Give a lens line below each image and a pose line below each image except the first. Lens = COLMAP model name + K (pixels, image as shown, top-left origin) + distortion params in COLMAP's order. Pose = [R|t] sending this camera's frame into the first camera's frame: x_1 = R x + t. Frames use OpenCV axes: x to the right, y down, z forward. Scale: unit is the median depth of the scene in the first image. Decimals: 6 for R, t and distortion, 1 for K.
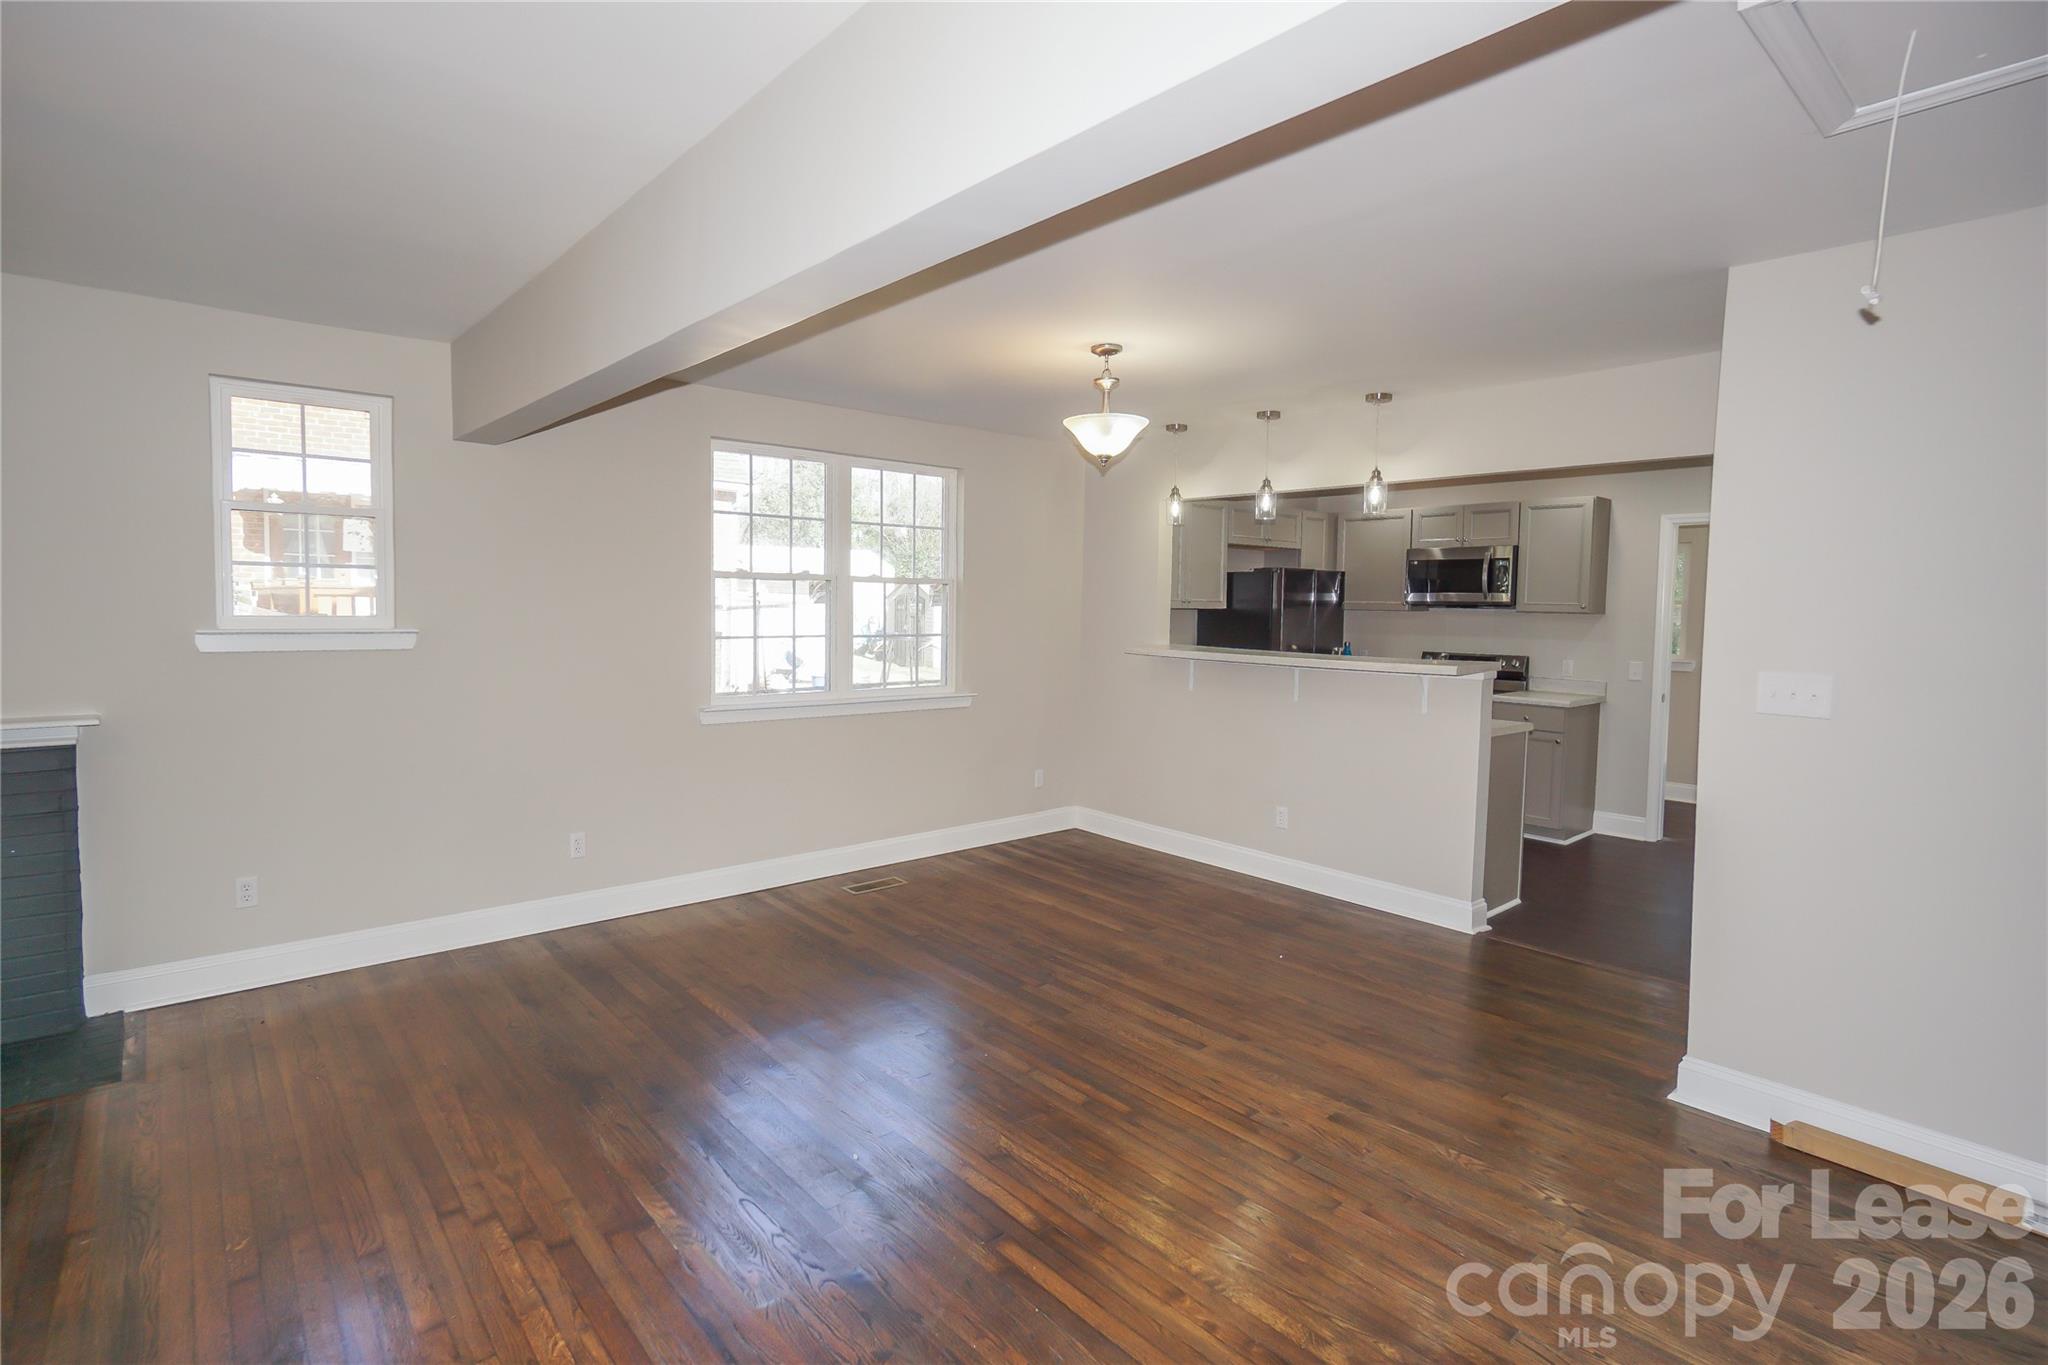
lens RADIAL K [[993.1, 0, 1000.1], [0, 993.1, 667.3], [0, 0, 1]] dist [-0.007211, 0.007308]
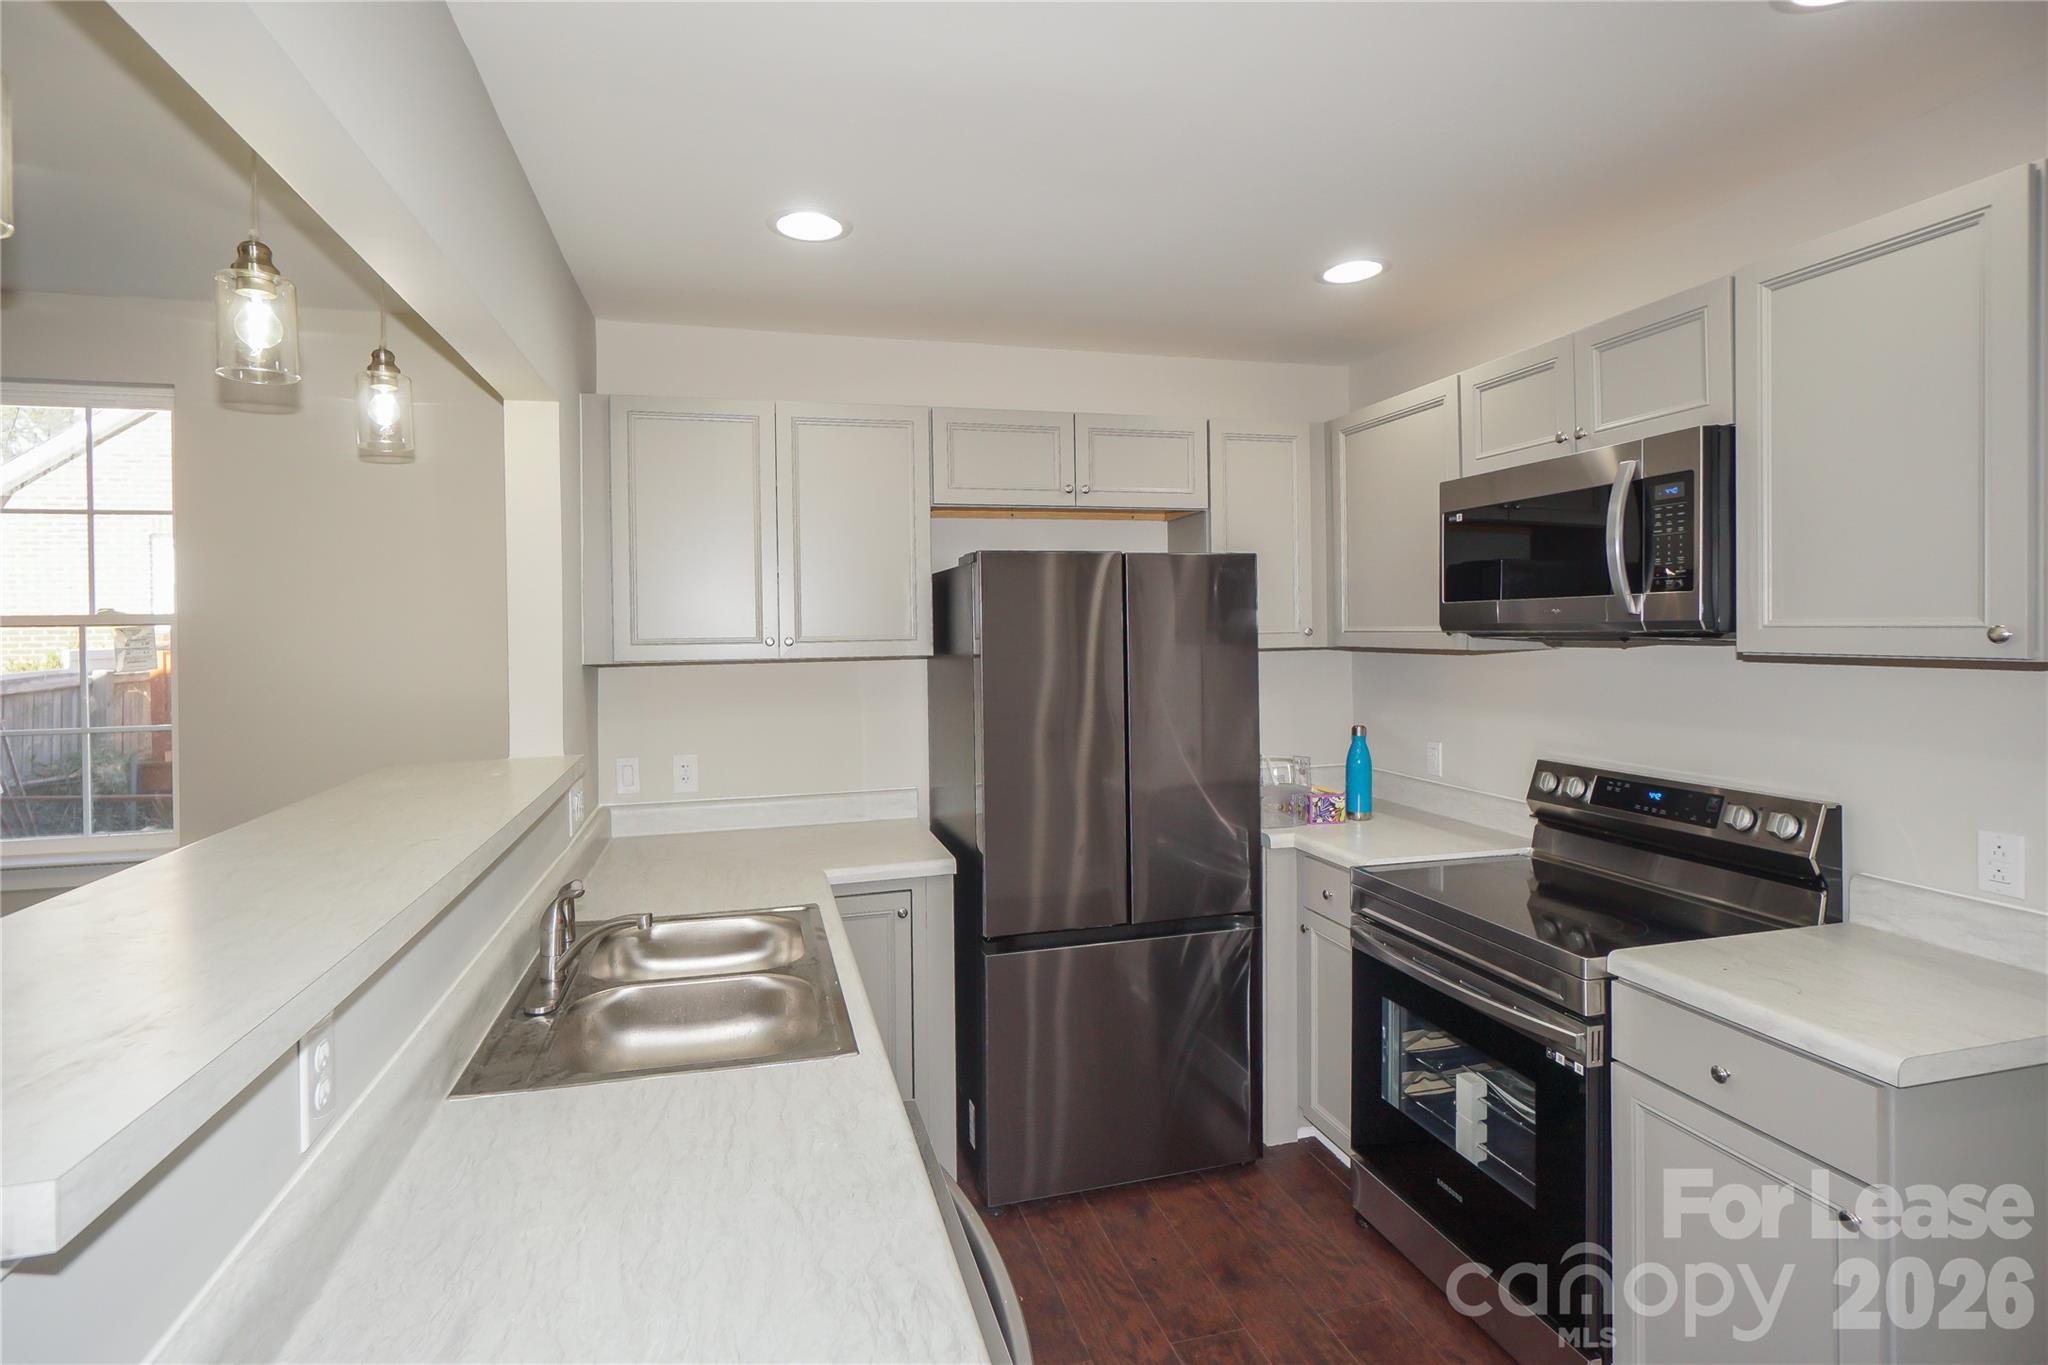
lens RADIAL K [[993.1, 0, 999.3], [0, 993.1, 641.5], [0, 0, 1]] dist [-0.007211, 0.007308]
pose [[0.894105, -0.021569, -0.447337, 0.559225], [-0.003220, 0.998504, -0.054578, -0.053159], [0.447845, 0.050239, 0.892698, 0.794462]]
